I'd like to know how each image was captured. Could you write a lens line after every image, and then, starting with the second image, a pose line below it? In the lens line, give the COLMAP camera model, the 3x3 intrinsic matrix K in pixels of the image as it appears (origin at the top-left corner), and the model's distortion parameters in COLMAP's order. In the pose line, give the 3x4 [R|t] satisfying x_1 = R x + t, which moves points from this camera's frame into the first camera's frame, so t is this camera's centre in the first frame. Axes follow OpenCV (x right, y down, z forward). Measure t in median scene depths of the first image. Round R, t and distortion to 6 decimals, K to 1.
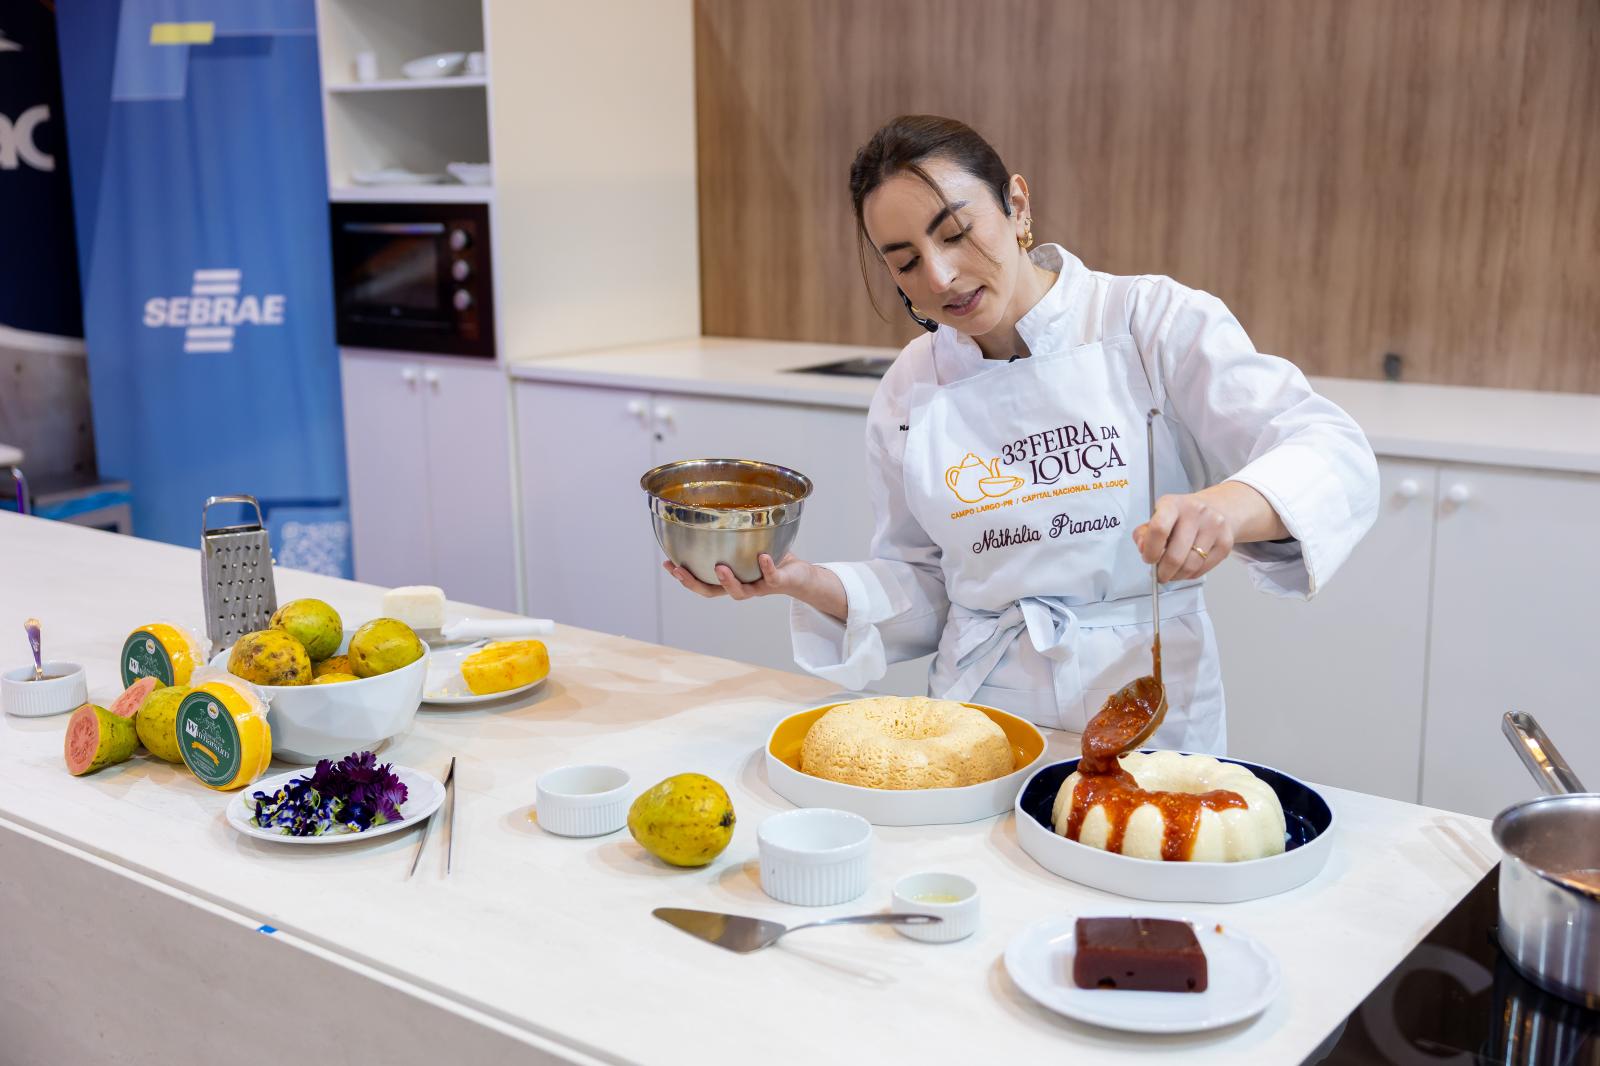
lens RADIAL K [[1836.9, 0, 755.9], [0, 1836.9, 580.4], [0, 0, 1]] dist [0.011394, 0.000000]
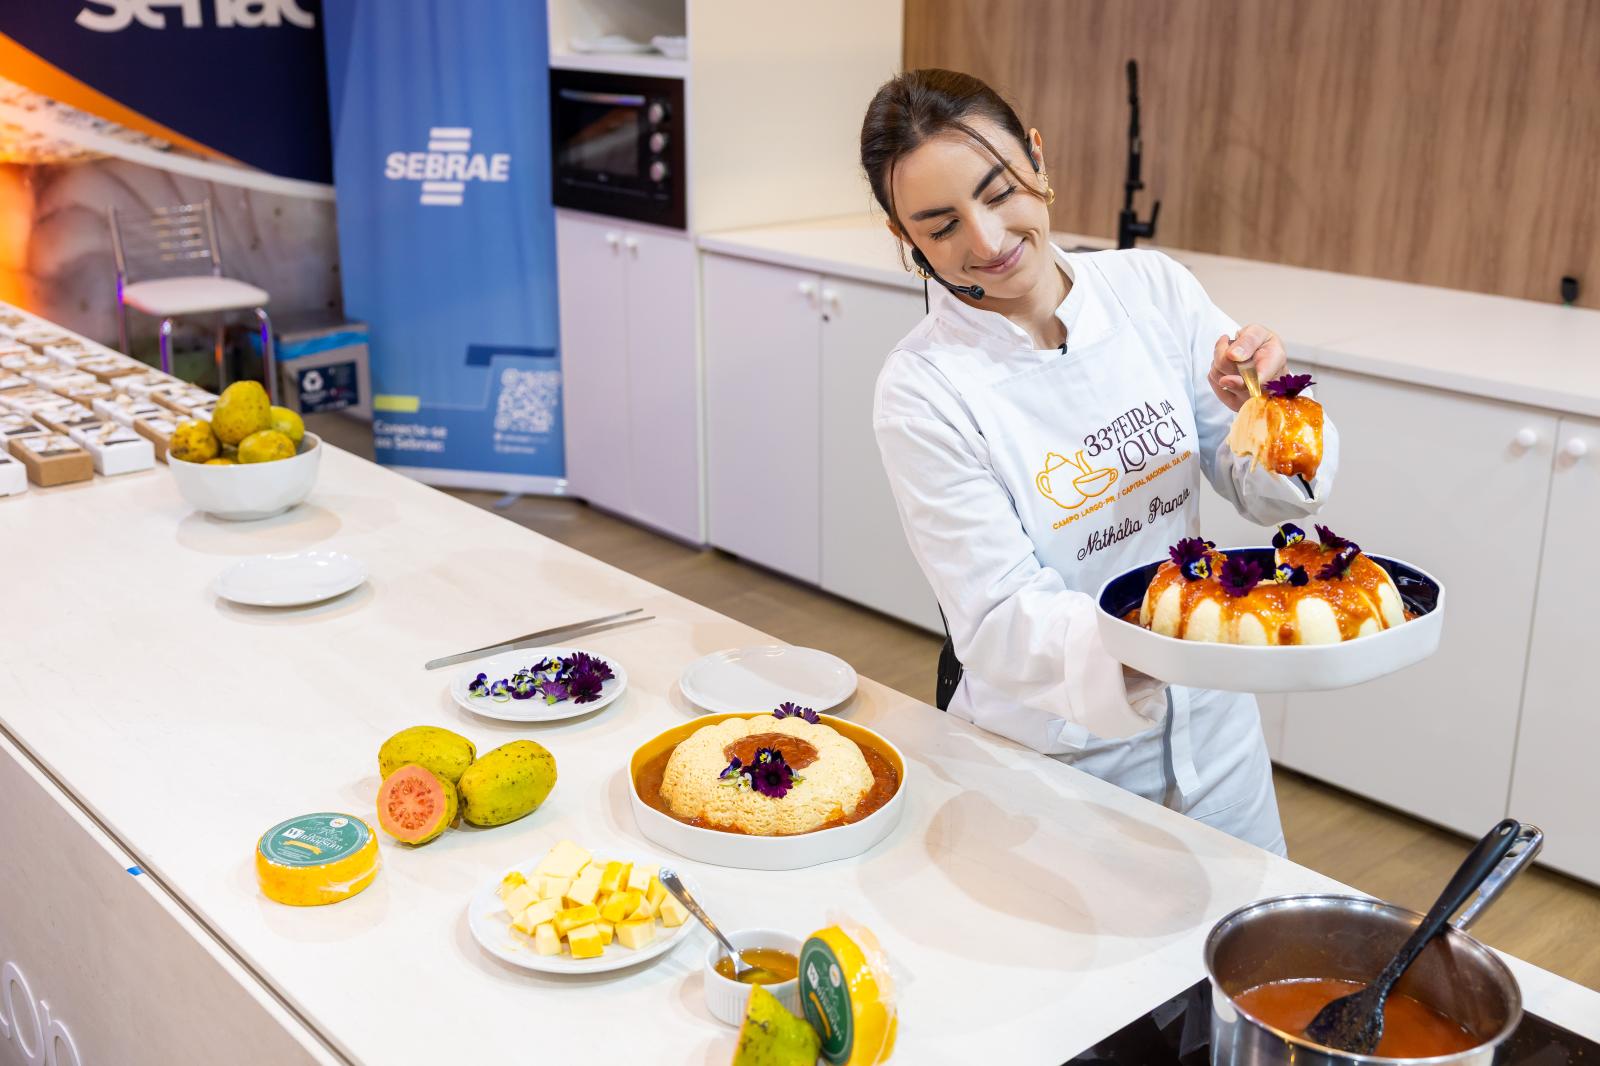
lens RADIAL K [[1770.6, 0, 799.5], [0, 1770.6, 539.4], [0, 0, 1]] dist [0.013055, 0.000000]
pose [[0.981806, 0.074776, -0.174543, 0.104319], [-0.057377, 0.993057, 0.102691, -0.049998], [0.181010, -0.090808, 0.979280, 0.009389]]
